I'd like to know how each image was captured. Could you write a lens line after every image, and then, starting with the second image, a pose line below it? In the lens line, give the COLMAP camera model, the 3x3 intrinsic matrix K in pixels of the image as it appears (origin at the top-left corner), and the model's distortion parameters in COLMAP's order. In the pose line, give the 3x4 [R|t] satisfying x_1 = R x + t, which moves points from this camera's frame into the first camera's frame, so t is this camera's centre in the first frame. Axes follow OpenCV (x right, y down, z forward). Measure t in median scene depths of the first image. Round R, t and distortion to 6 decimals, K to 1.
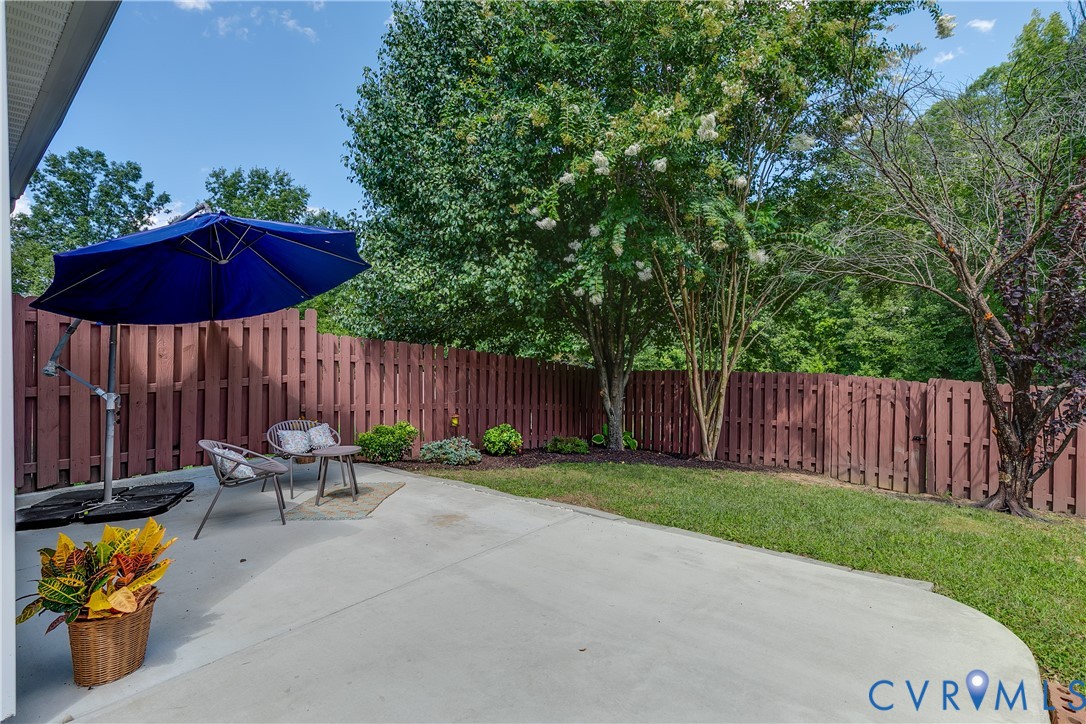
lens RADIAL K [[492.2, 0, 546.6], [0, 492.2, 350.9], [0, 0, 1]] dist [-0.014783, 0.000141]
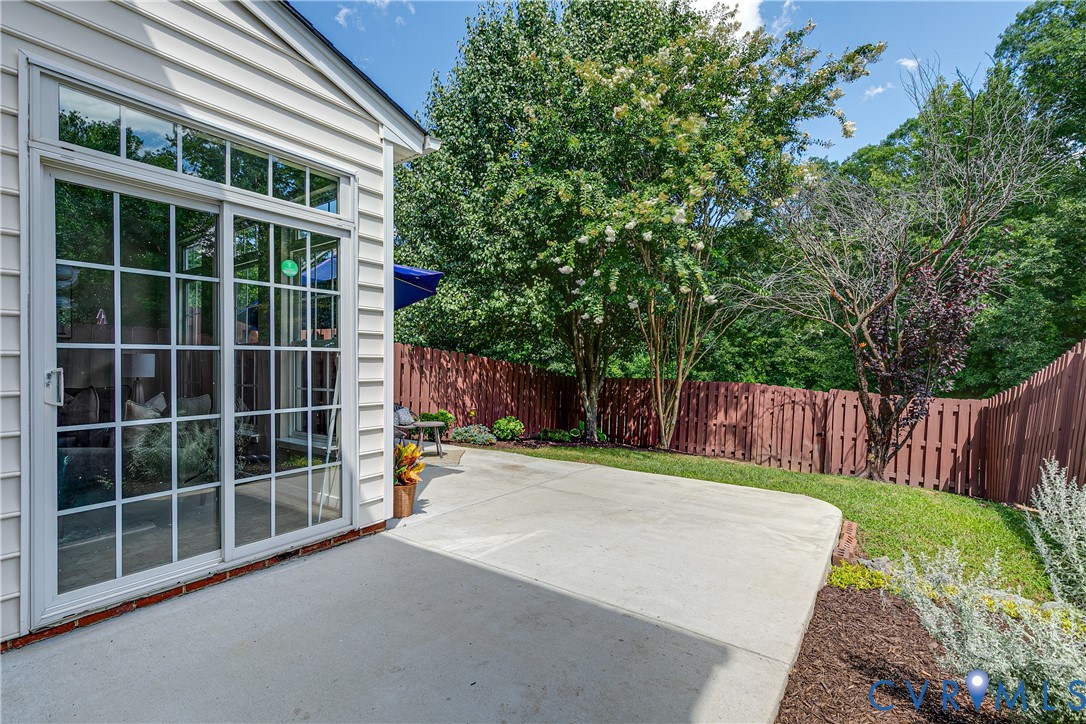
lens RADIAL K [[490.1, 0, 541.7], [0, 490.1, 360.3], [0, 0, 1]] dist [0.013542, -0.006563]
pose [[0.994298, 0.031065, 0.102011, -0.141792], [-0.031272, 0.999511, 0.000434, 0.002188], [-0.101948, -0.003622, 0.994783, -0.268021]]
